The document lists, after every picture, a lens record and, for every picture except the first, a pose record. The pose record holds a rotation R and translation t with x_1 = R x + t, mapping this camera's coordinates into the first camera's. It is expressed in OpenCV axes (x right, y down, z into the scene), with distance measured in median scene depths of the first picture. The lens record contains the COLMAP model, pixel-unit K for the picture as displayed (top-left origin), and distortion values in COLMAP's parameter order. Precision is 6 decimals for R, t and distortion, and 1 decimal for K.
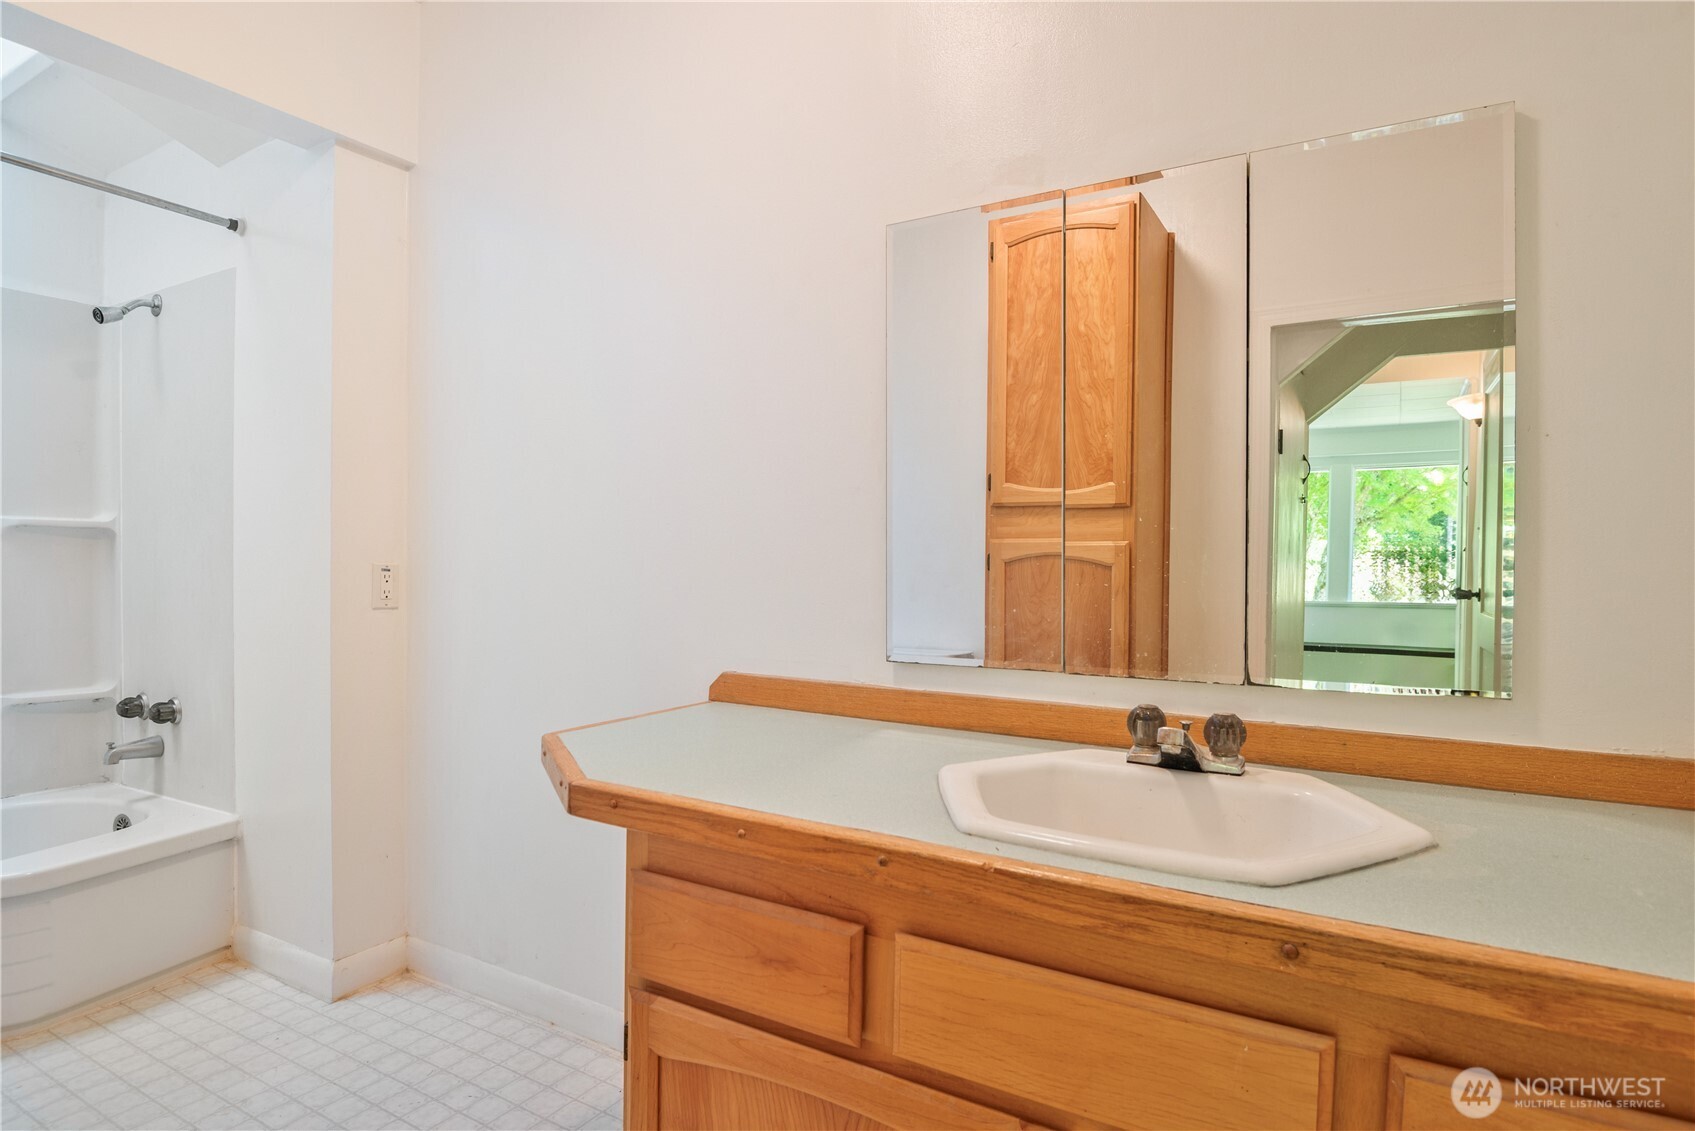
lens RADIAL K [[916.7, 0, 846.1], [0, 916.7, 564.4], [0, 0, 1]] dist [-0.011830, -0.004943]
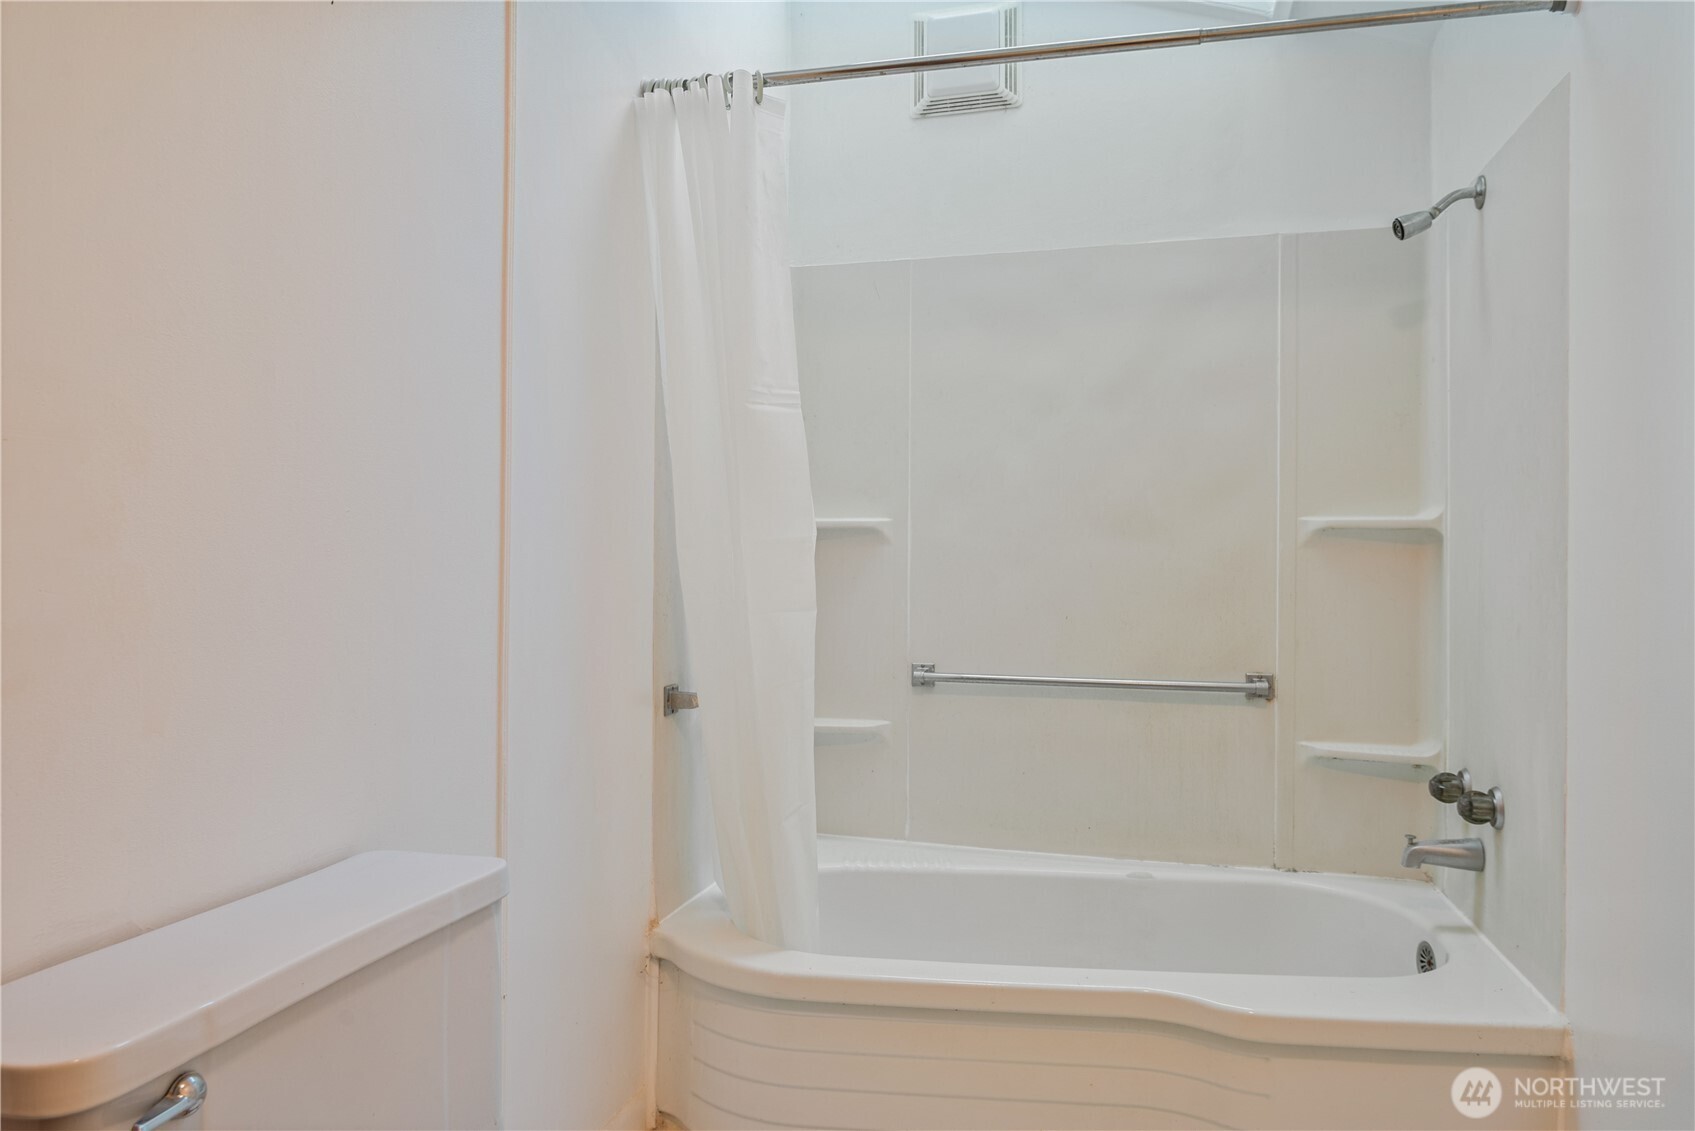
lens RADIAL K [[1077.5, 0, 846.6], [0, 1077.5, 560.5], [0, 0, 1]] dist [0.007105, 0.000962]
pose [[0.255956, -0.005956, -0.966670, -0.114661], [-0.005168, 0.999958, -0.007530, -0.006090], [0.966675, 0.006923, 0.255915, 0.357041]]
